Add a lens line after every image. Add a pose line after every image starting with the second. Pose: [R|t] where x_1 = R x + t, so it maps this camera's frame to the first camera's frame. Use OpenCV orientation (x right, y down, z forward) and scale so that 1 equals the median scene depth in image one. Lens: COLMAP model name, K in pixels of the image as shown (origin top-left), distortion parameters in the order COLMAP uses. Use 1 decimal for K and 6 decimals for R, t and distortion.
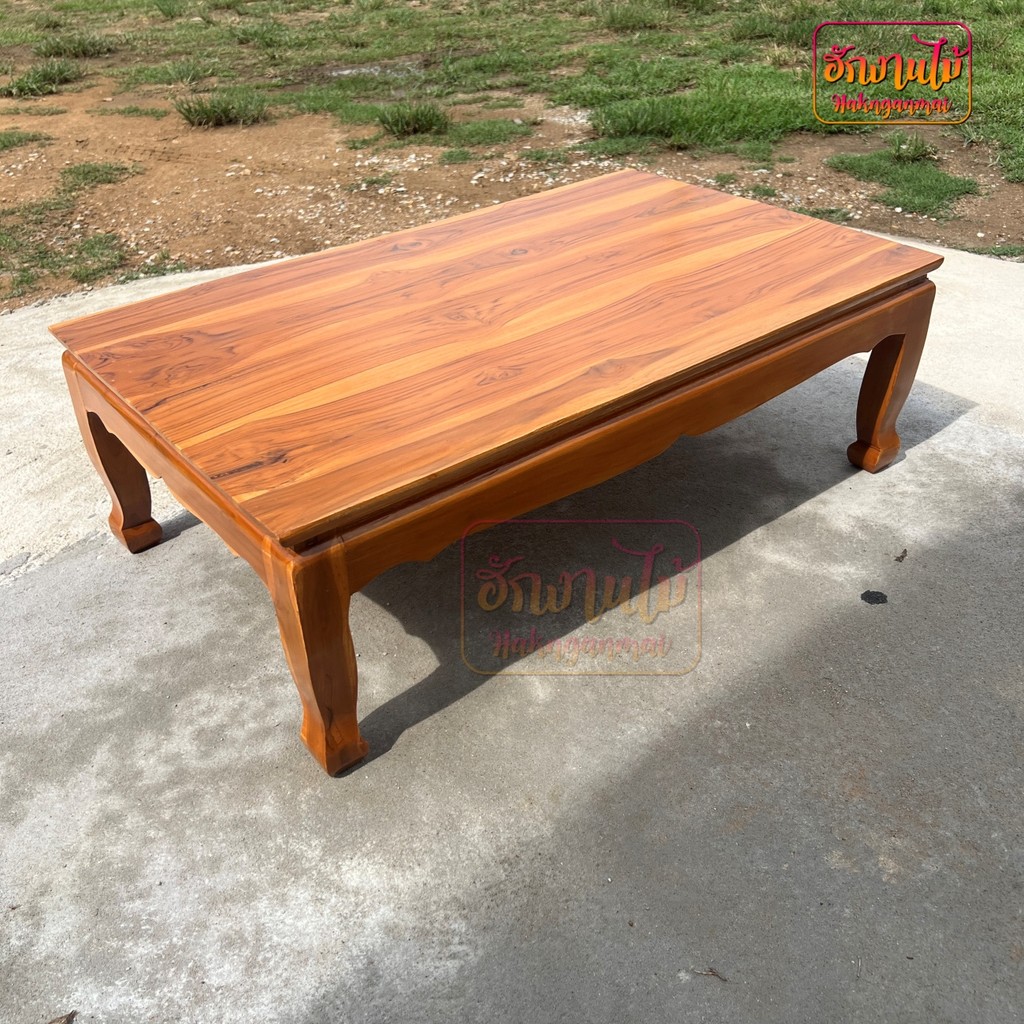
lens RADIAL K [[1060.9, 0, 520.8], [0, 1060.9, 497.2], [0, 0, 1]] dist [0.029636, -0.041748]
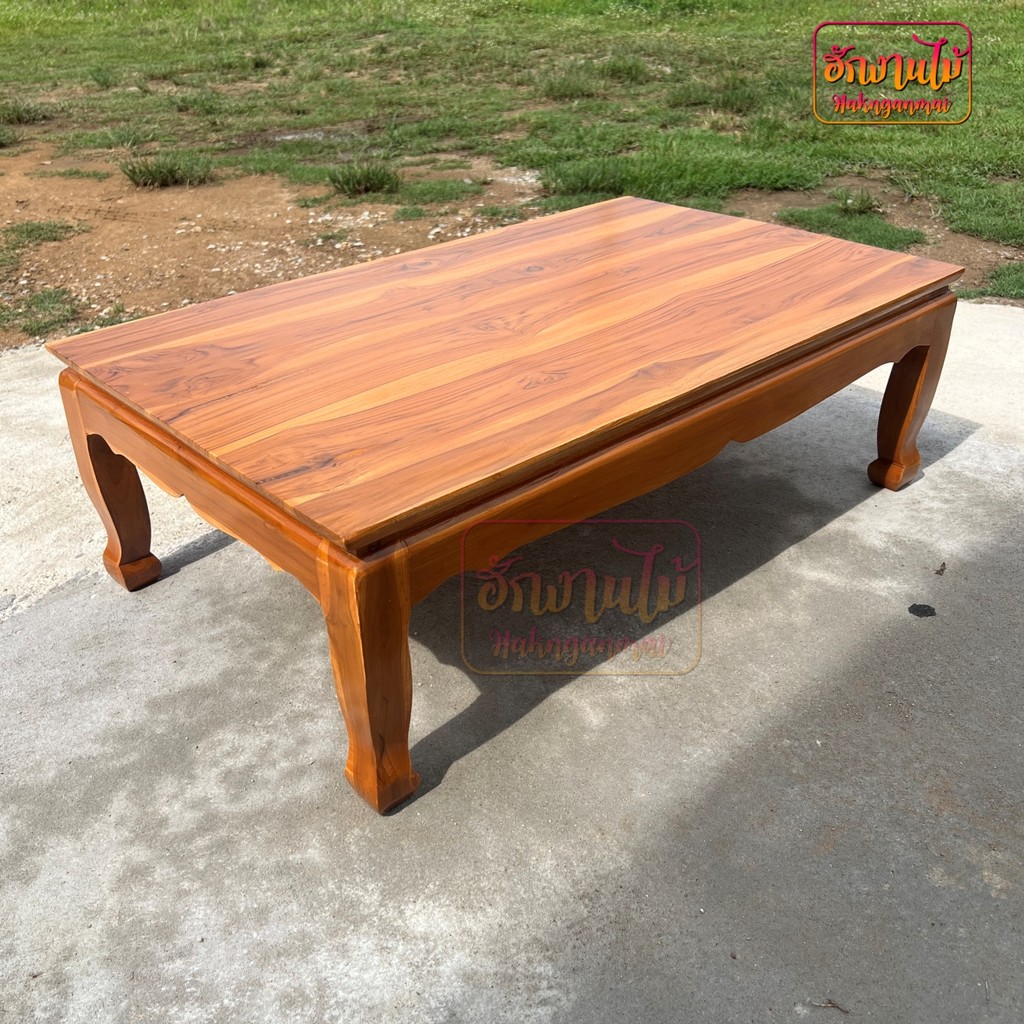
lens RADIAL K [[1063.4, 0, 528.8], [0, 1063.4, 496.1], [0, 0, 1]] dist [0.023470, -0.029830]
pose [[0.997468, -0.023351, 0.067177, -0.075682], [0.027627, 0.997603, -0.063450, 0.036926], [-0.065535, 0.065146, 0.995721, 0.046101]]
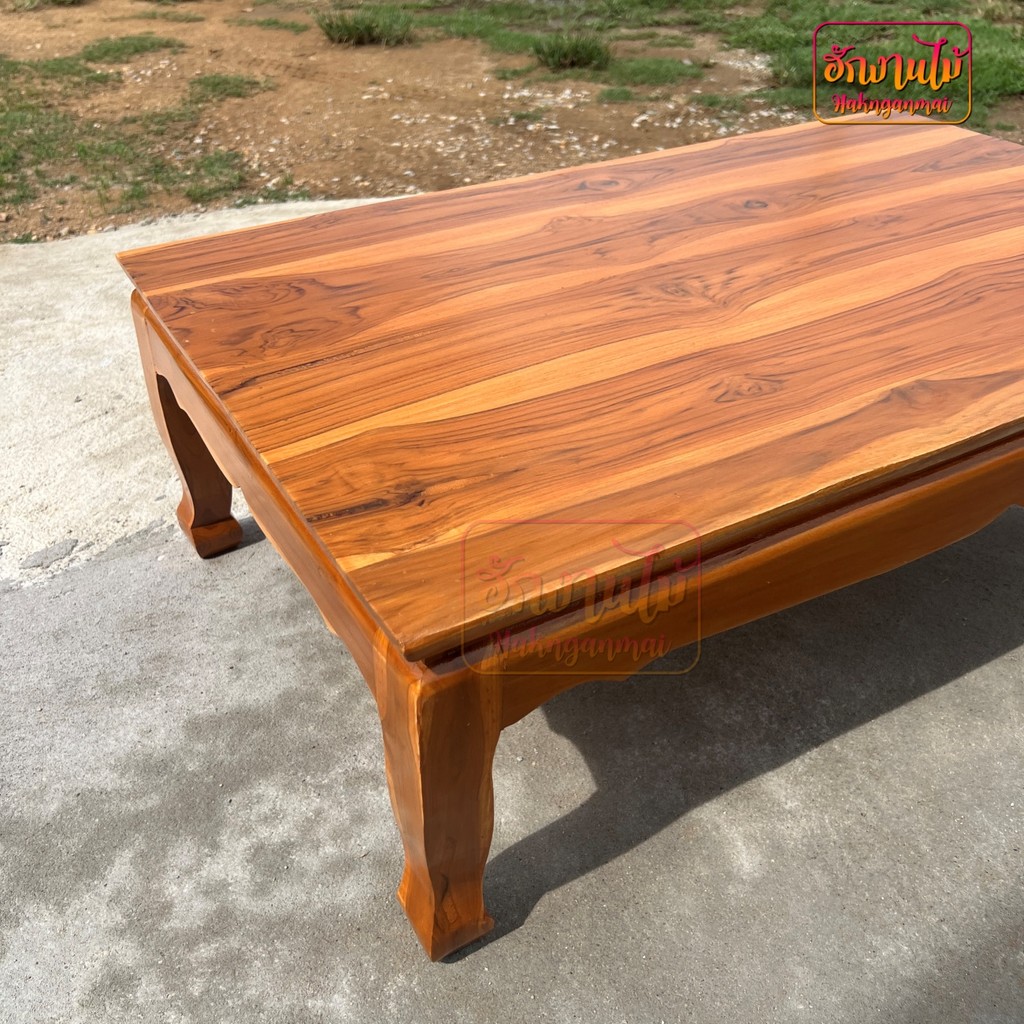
lens RADIAL K [[1087.1, 0, 496.4], [0, 1087.1, 509.6], [0, 0, 1]] dist [0.020724, -0.028819]
pose [[0.987426, 0.114672, -0.108815, -0.069407], [-0.109487, 0.992601, 0.052504, -0.044959], [0.114031, -0.039930, 0.992674, 0.233131]]
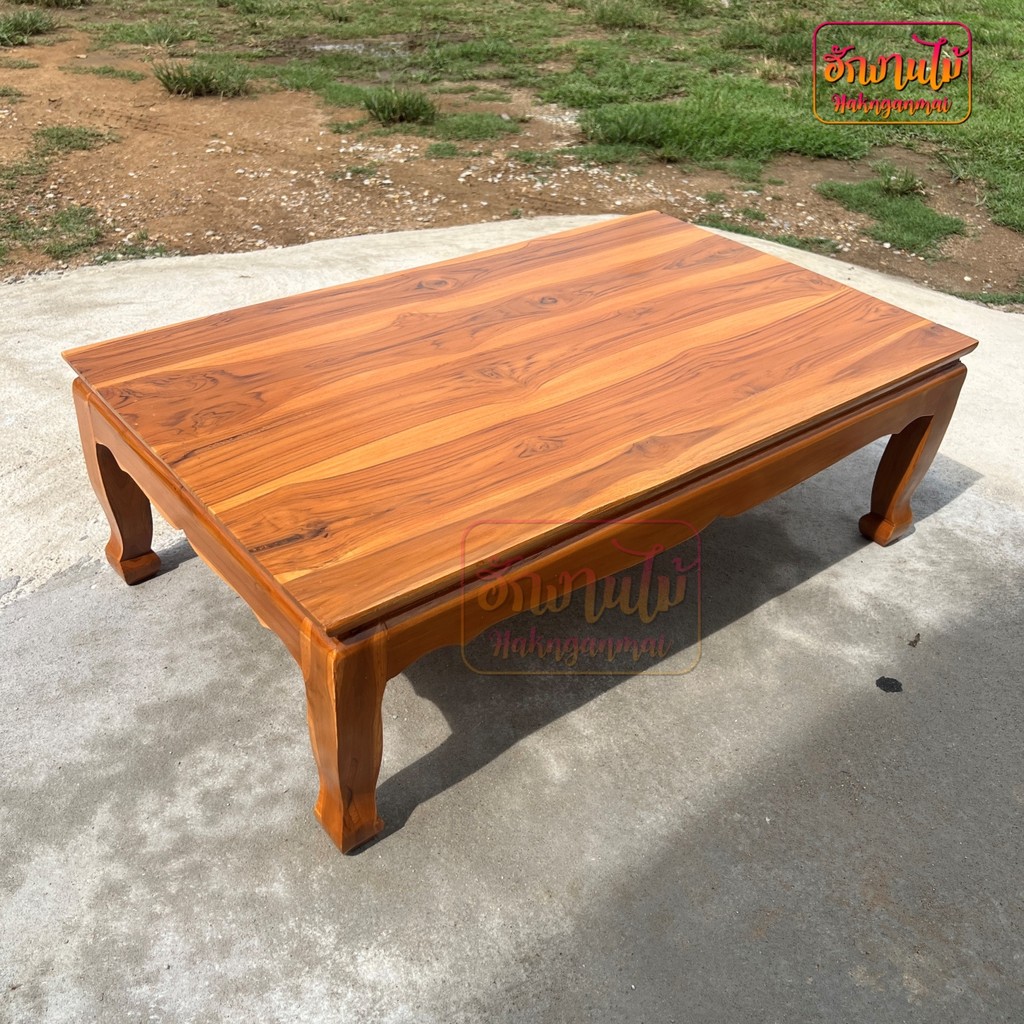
lens RADIAL K [[1064.4, 0, 510.2], [0, 1064.4, 506.5], [0, 0, 1]] dist [0.021673, -0.023476]
pose [[0.996750, 0.067660, 0.043710, -0.065155], [-0.068656, 0.997404, 0.021708, -0.060234], [-0.042128, -0.024638, 0.998808, 0.022513]]
